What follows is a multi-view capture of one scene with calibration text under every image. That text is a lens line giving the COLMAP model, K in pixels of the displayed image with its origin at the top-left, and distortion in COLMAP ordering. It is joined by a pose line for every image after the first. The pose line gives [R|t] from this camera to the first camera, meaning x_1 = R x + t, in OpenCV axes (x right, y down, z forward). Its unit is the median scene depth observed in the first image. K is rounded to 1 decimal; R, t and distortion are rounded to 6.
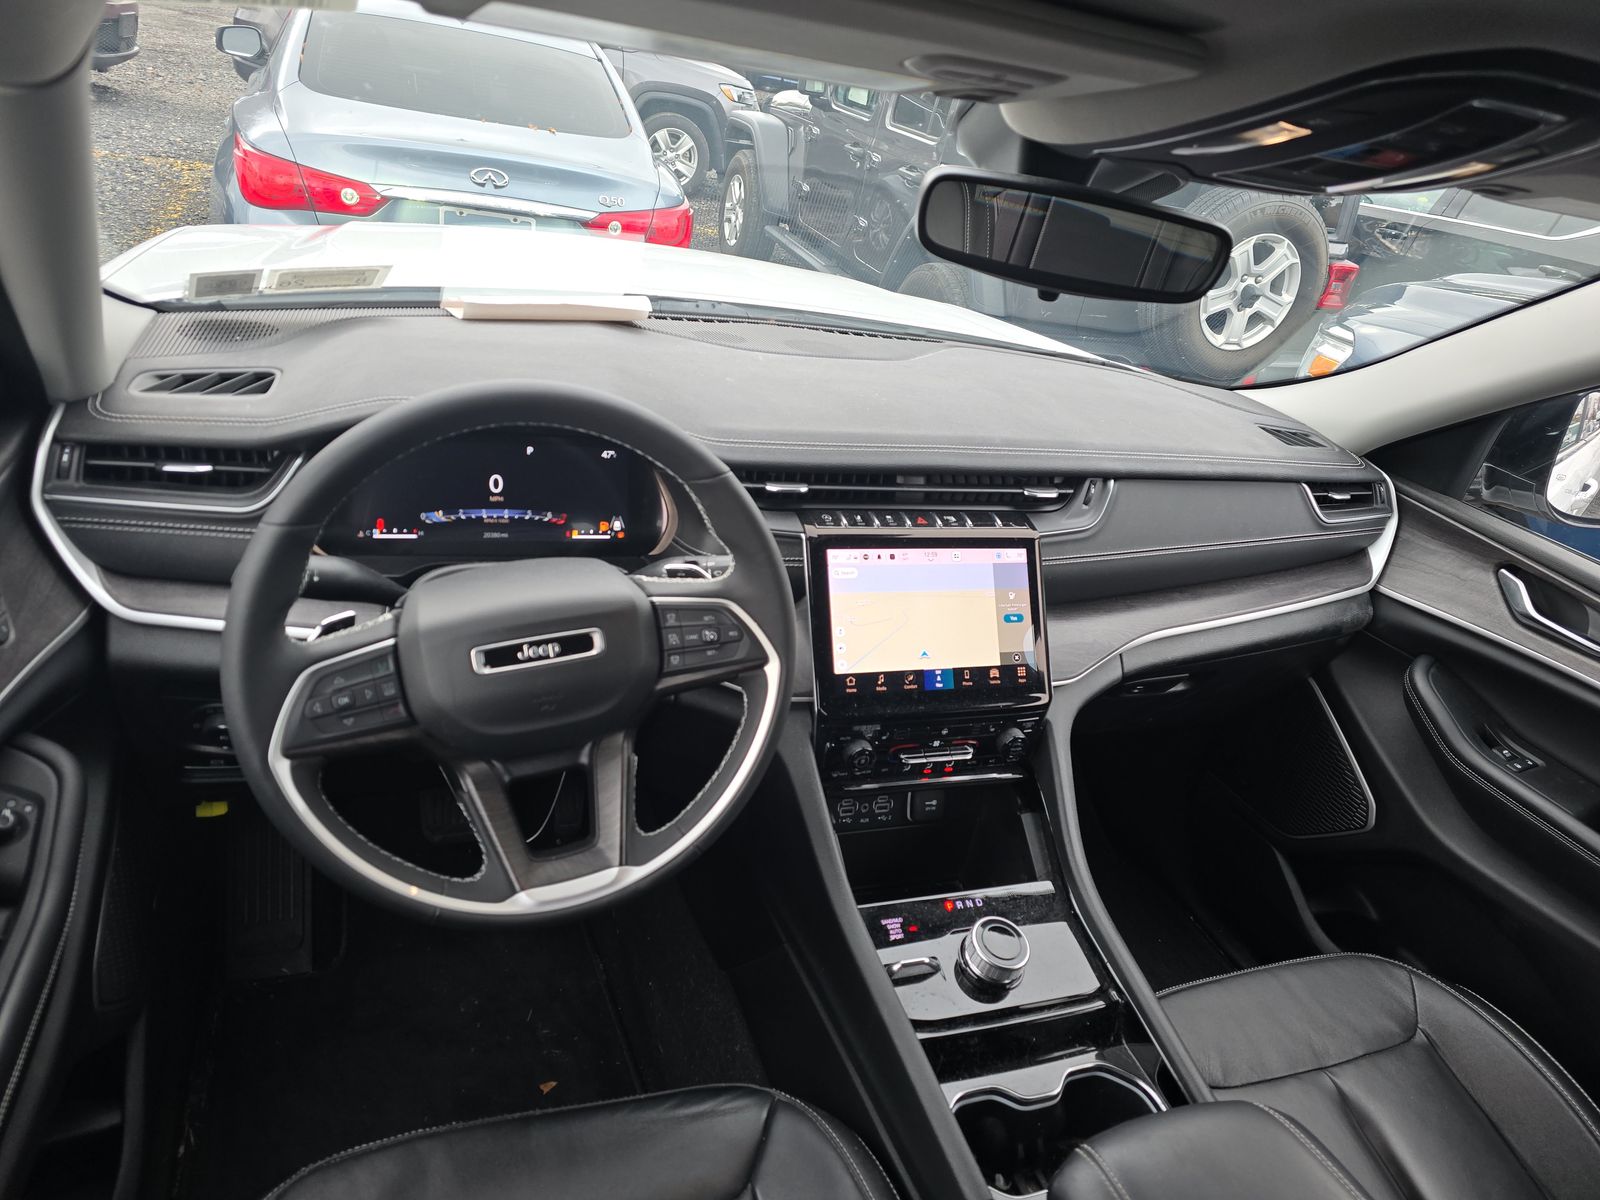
lens RADIAL K [[1076.8, 0, 800.0], [0, 1076.8, 600.0], [0, 0, 1]] dist [0.092394, -0.036005]
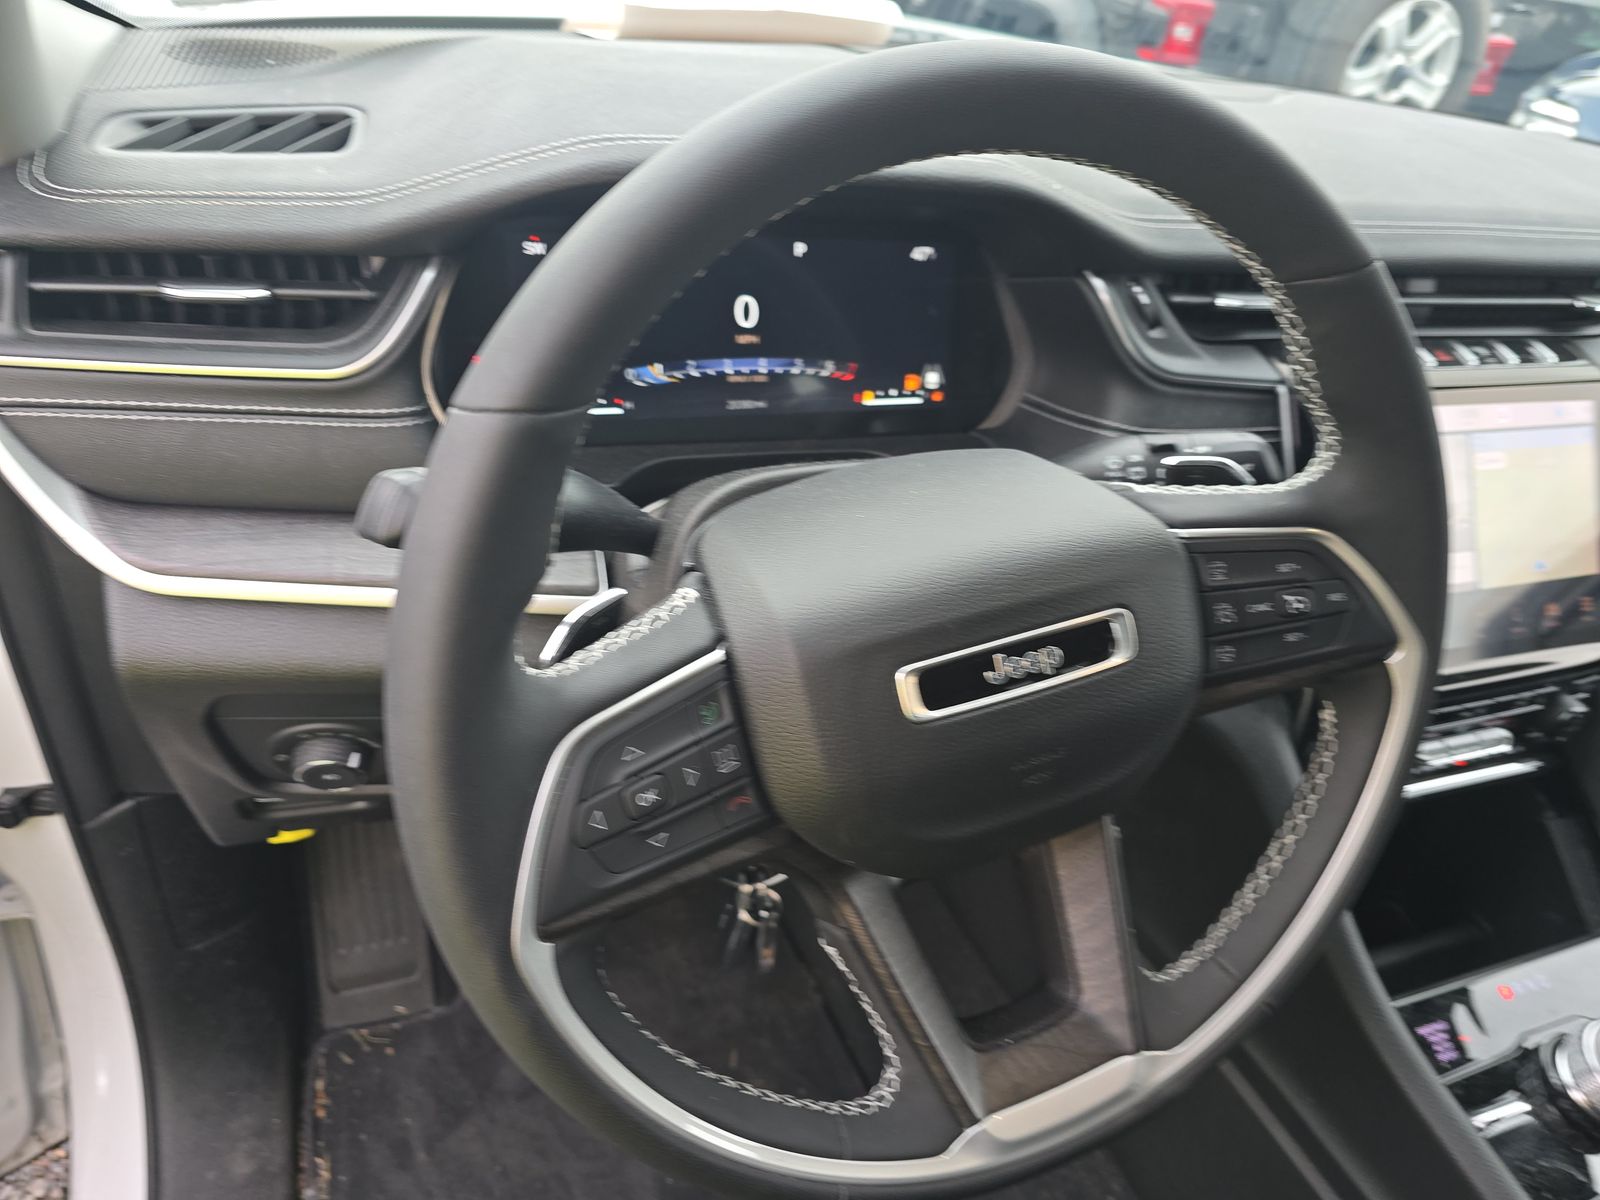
lens RADIAL K [[1077.8, 0, 800.0], [0, 1077.8, 600.0], [0, 0, 1]] dist [0.034860, -0.004671]
pose [[0.999519, -0.028217, 0.012863, -0.287798], [0.026096, 0.989427, 0.142663, -0.041475], [-0.016753, -0.142258, 0.989688, 0.457073]]
